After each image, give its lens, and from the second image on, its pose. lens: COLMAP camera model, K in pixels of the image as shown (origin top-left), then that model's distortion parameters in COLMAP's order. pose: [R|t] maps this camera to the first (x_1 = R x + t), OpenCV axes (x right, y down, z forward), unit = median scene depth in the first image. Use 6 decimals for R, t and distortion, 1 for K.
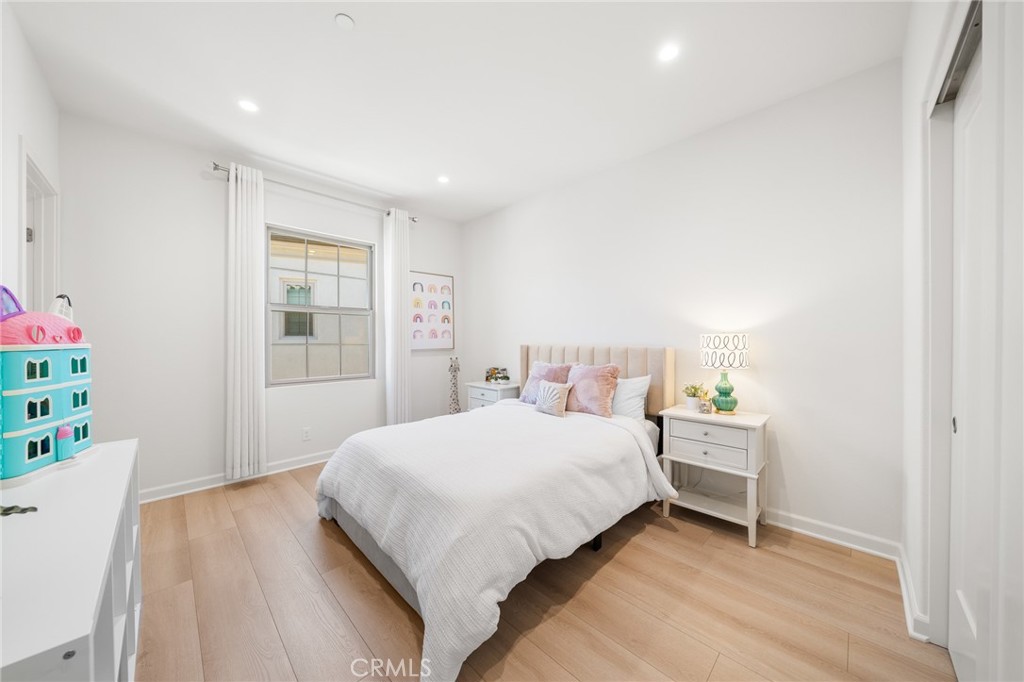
lens RADIAL K [[350.2, 0, 504.4], [0, 350.2, 333.5], [0, 0, 1]] dist [-0.004608, -0.000424]
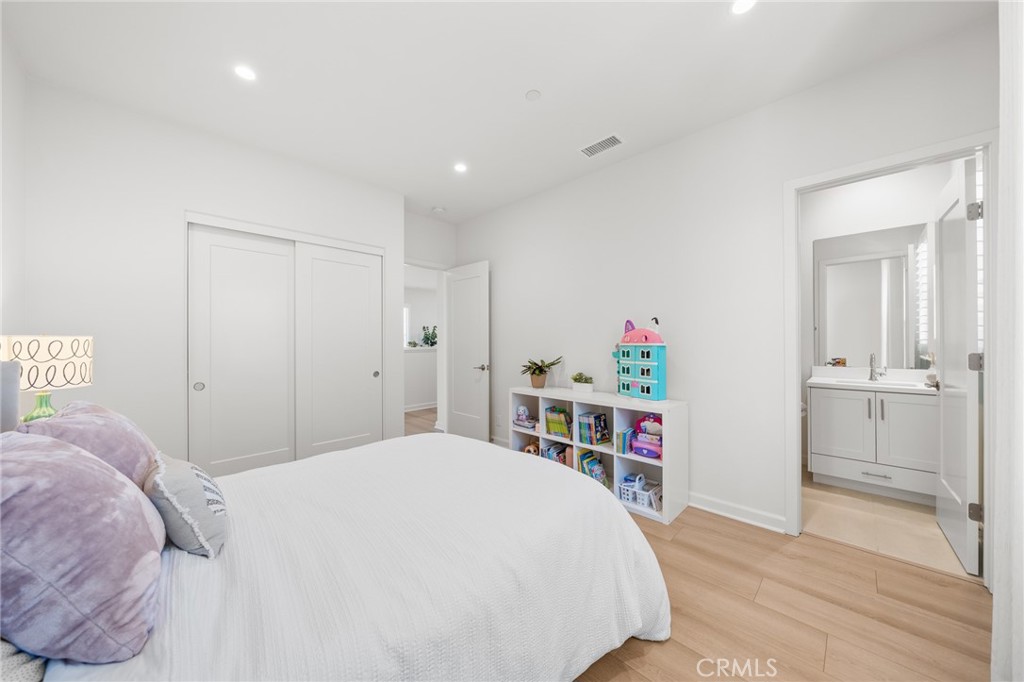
lens RADIAL K [[350.2, 0, 509.6], [0, 350.2, 341.2], [0, 0, 1]] dist [-0.004608, -0.000424]
pose [[-0.999956, 0.005942, -0.007266, -0.453384], [0.006005, 0.999943, -0.008772, 0.031156], [0.007214, -0.008815, -0.999935, 2.948381]]
